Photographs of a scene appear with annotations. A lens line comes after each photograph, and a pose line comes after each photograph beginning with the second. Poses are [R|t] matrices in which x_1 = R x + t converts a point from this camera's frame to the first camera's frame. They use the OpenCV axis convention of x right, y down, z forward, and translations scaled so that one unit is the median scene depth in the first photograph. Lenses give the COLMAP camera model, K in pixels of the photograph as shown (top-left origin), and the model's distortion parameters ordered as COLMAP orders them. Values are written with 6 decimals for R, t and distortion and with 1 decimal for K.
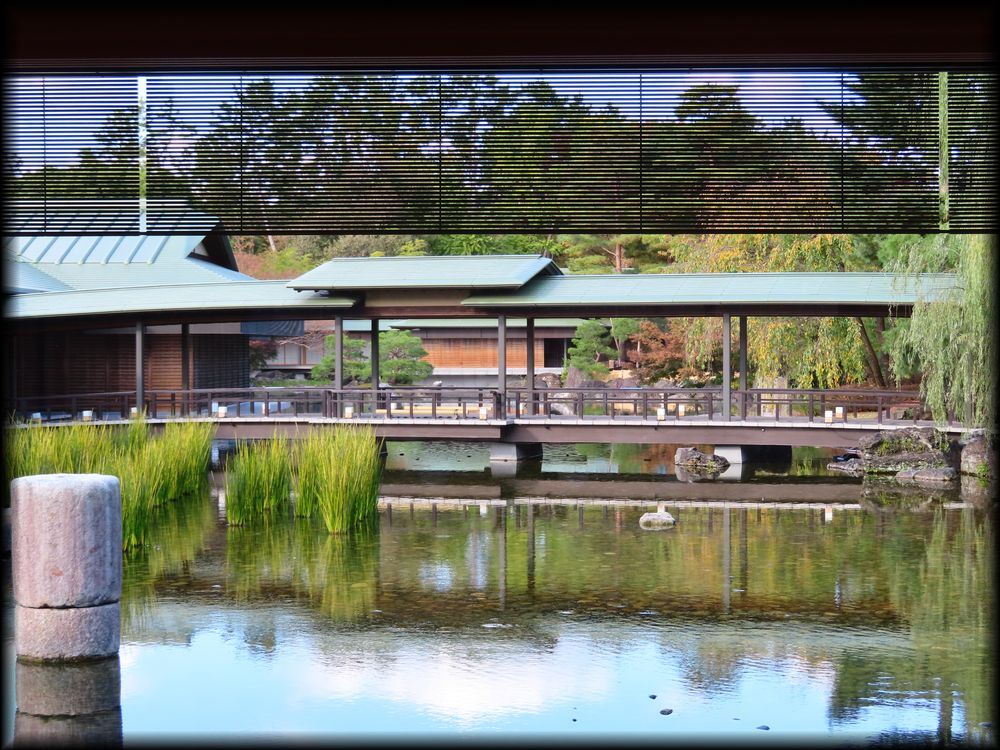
lens RADIAL K [[2368.3, 0, 493.6], [0, 2368.3, 371.4], [0, 0, 1]] dist [0.109918, 0.000000]
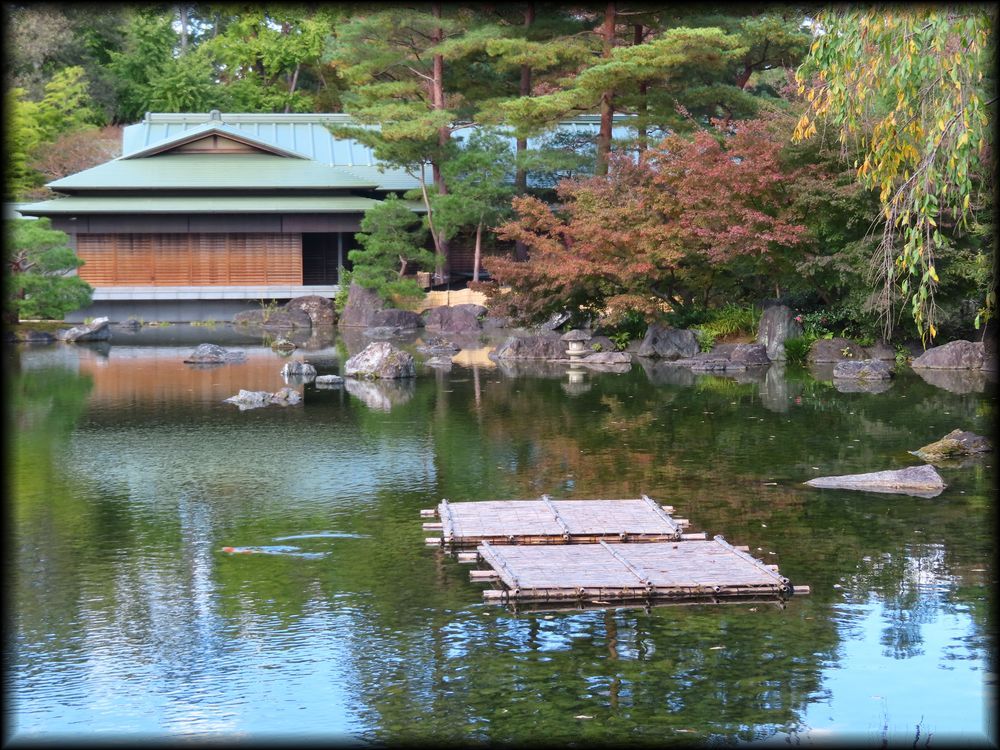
lens RADIAL K [[1821.6, 0, 499.0], [0, 1821.6, 376.1], [0, 0, 1]] dist [-0.022792, 0.000000]
pose [[0.988717, -0.012867, 0.149243, 0.002239], [0.003146, 0.997868, 0.065190, -0.006609], [-0.149763, -0.063985, 0.986649, 0.463524]]
